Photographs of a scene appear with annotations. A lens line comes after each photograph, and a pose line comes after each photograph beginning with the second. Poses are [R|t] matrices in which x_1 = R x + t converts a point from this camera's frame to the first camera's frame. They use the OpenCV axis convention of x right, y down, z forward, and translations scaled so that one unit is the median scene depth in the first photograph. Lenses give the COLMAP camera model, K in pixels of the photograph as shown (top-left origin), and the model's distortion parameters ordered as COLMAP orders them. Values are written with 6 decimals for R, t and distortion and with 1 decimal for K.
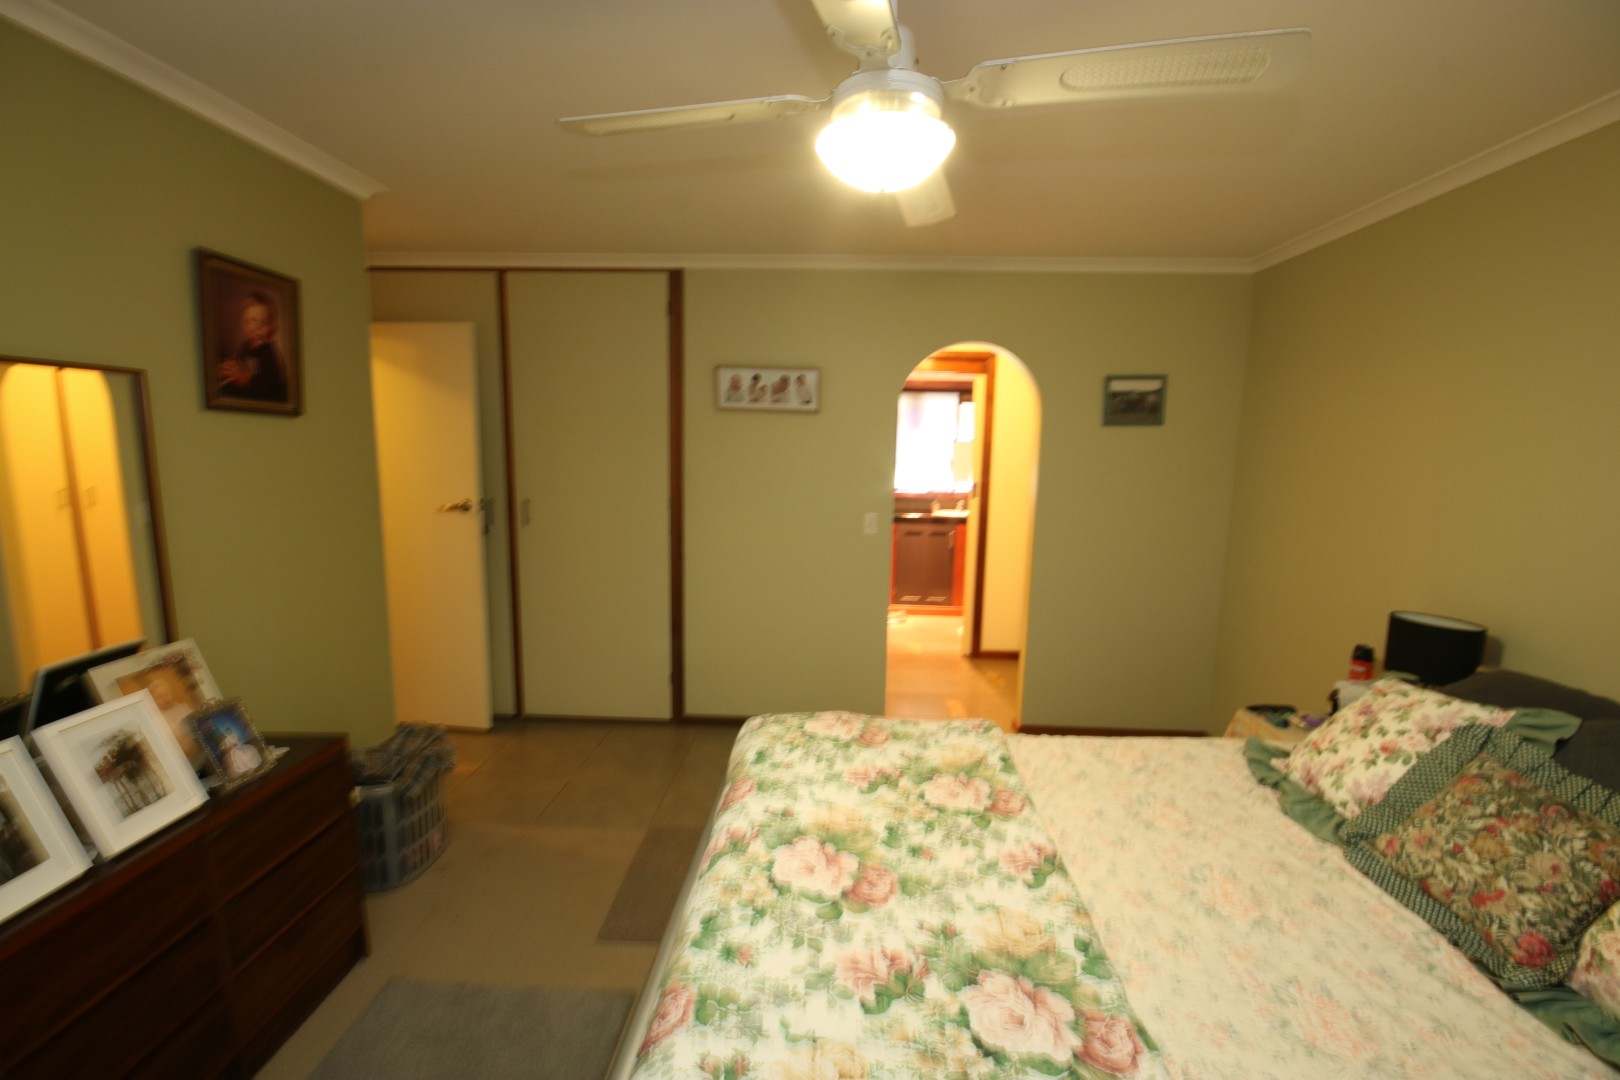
lens RADIAL K [[758.0, 0, 813.0], [0, 758.0, 569.3], [0, 0, 1]] dist [-0.000467, -0.000124]
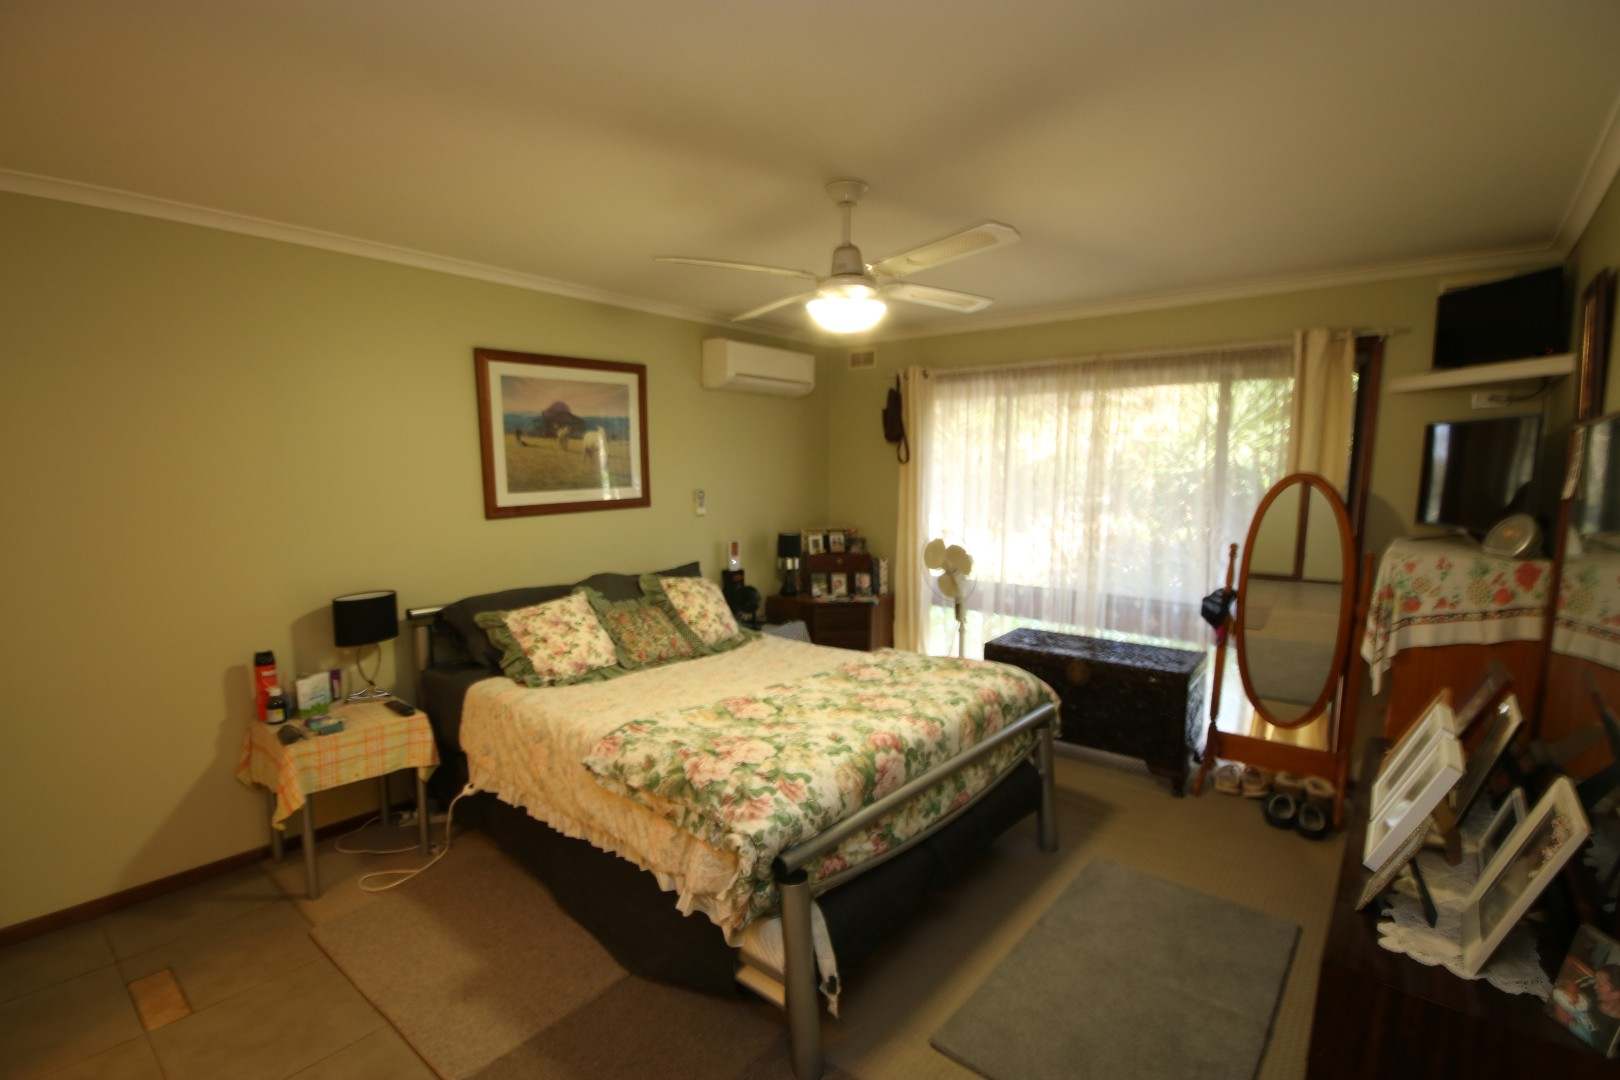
lens RADIAL K [[758.0, 0, 813.0], [0, 758.0, 569.3], [0, 0, 1]] dist [-0.000467, -0.000124]
pose [[-0.797128, -0.099968, 0.595478, -0.786270], [0.081813, 0.959223, 0.270550, -0.367003], [-0.598242, 0.264381, -0.756445, 2.090111]]
